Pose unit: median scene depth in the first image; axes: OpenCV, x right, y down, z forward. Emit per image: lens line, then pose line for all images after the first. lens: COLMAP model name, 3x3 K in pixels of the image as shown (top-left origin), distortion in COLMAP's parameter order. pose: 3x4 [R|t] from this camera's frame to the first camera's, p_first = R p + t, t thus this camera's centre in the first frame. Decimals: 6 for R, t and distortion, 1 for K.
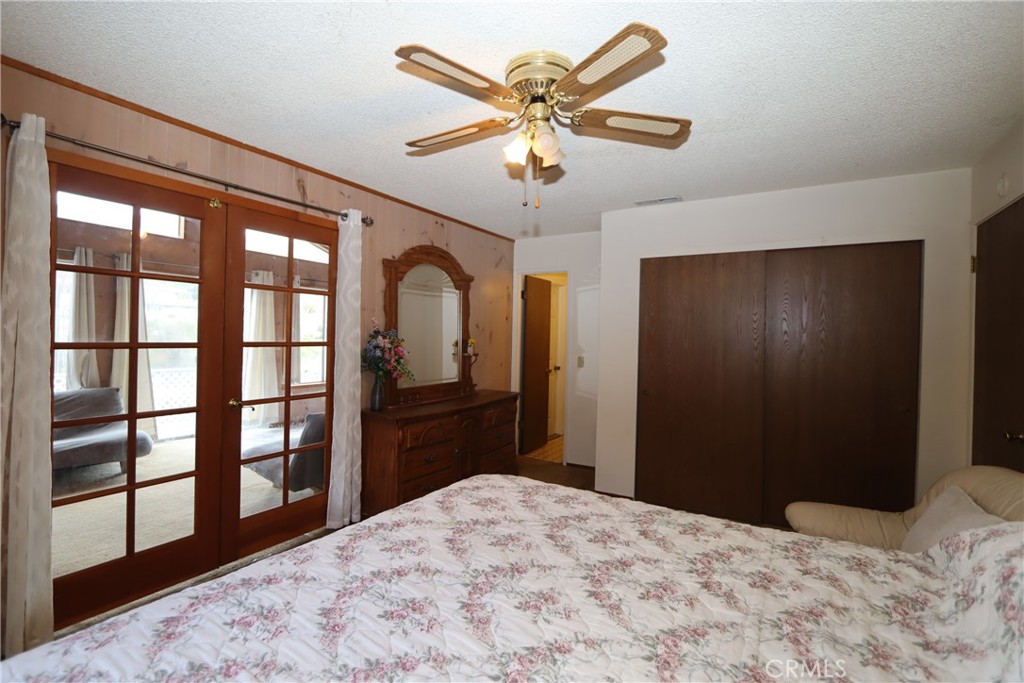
lens RADIAL K [[474.0, 0, 512.0], [0, 474.0, 341.5], [0, 0, 1]] dist [-0.000904, -0.000149]
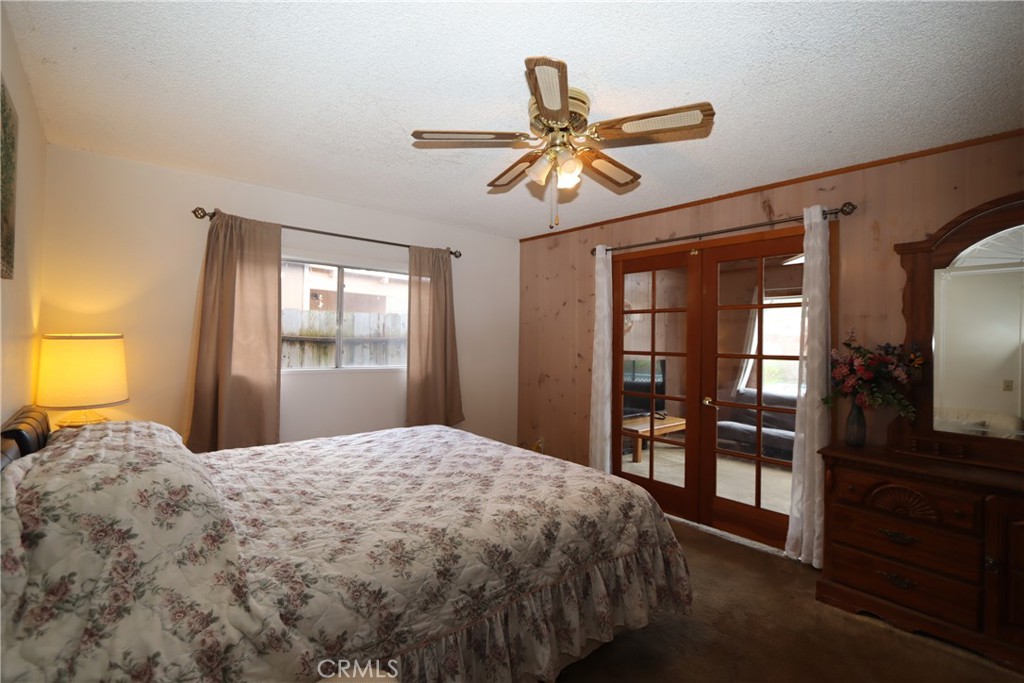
lens RADIAL K [[468.1, 0, 512.0], [0, 468.1, 341.5], [0, 0, 1]] dist [-0.001880, -0.000199]
pose [[-0.312652, -0.016748, -0.949720, 0.710144], [-0.027666, 0.999581, -0.008520, -0.004973], [0.949465, 0.023611, -0.312985, 0.798556]]
